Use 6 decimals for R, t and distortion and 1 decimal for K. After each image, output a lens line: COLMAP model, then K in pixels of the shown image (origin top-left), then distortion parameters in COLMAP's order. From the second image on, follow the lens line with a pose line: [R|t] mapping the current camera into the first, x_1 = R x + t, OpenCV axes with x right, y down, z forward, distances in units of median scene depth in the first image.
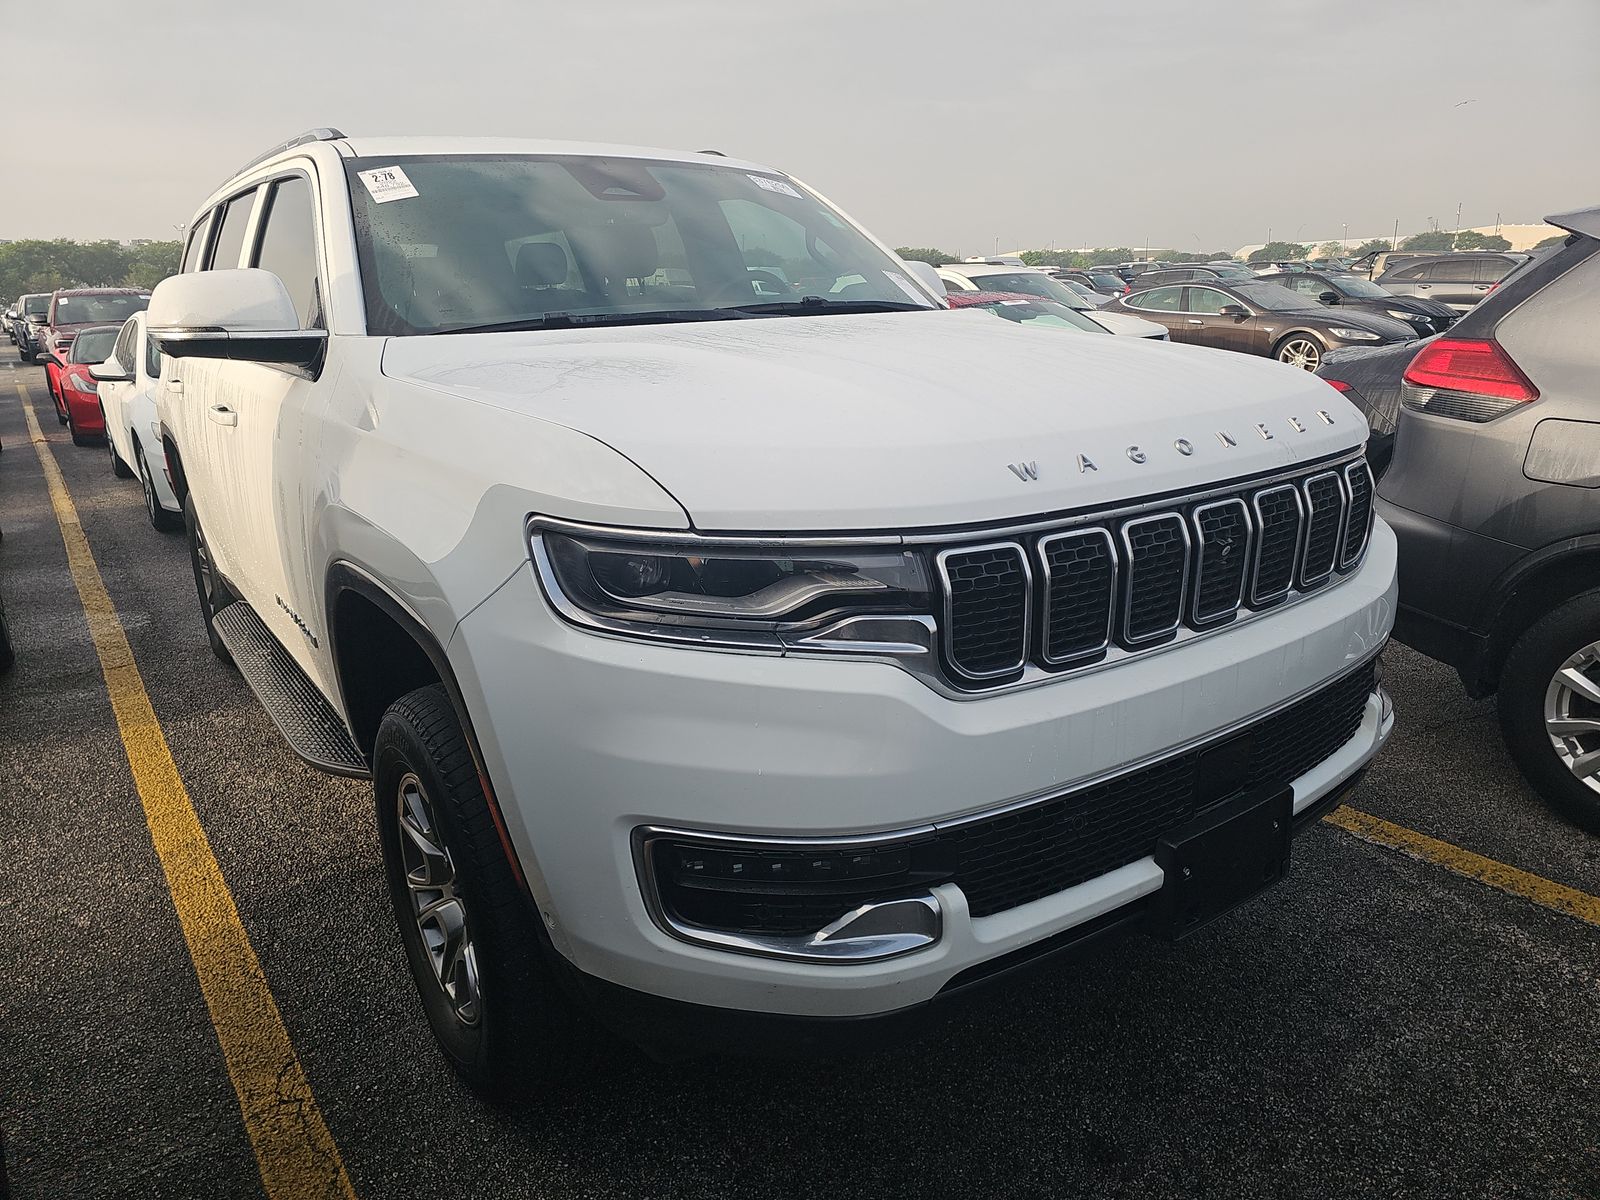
lens RADIAL K [[1052.5, 0, 806.5], [0, 1052.5, 598.9], [0, 0, 1]] dist [0.043046, -0.032631]
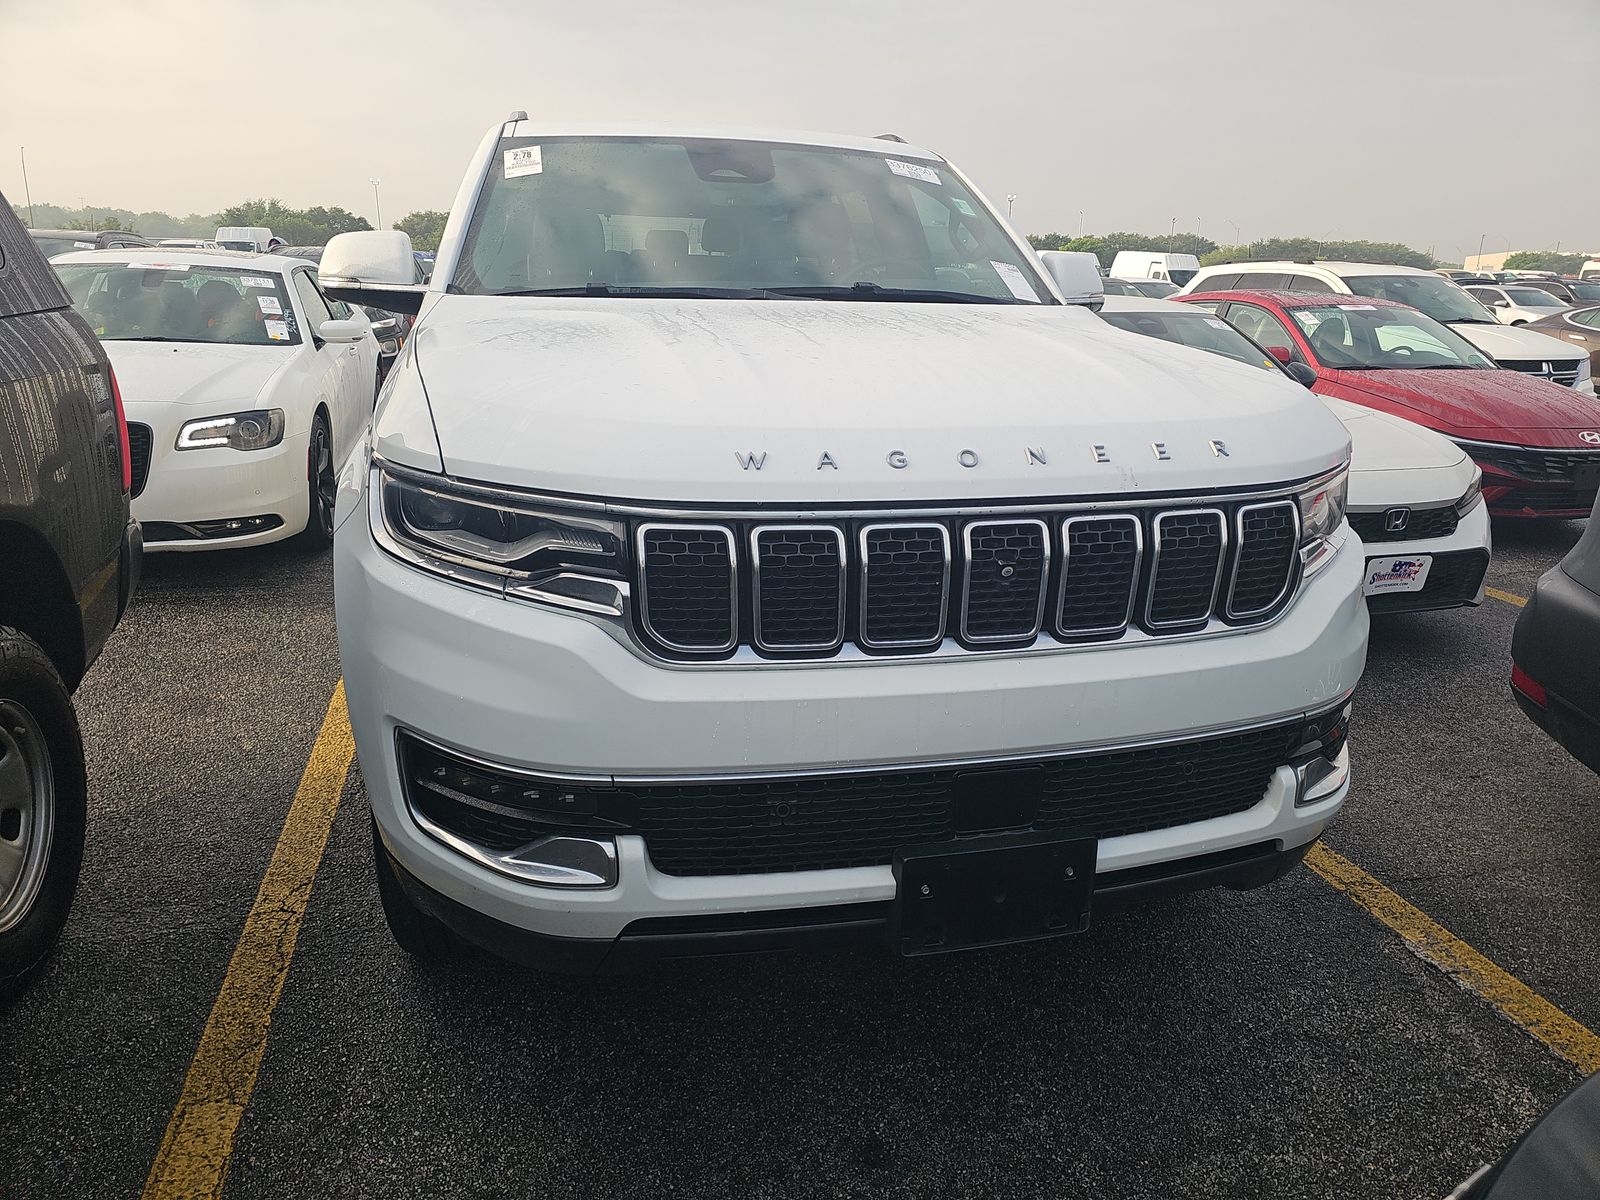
lens RADIAL K [[1052.5, 0, 814.5], [0, 1052.5, 611.6], [0, 0, 1]] dist [0.043046, -0.032631]
pose [[0.934264, 0.158979, -0.319182, 0.455193], [-0.150568, 0.987282, 0.051027, -0.027021], [0.323234, 0.000386, 0.946319, 0.035932]]
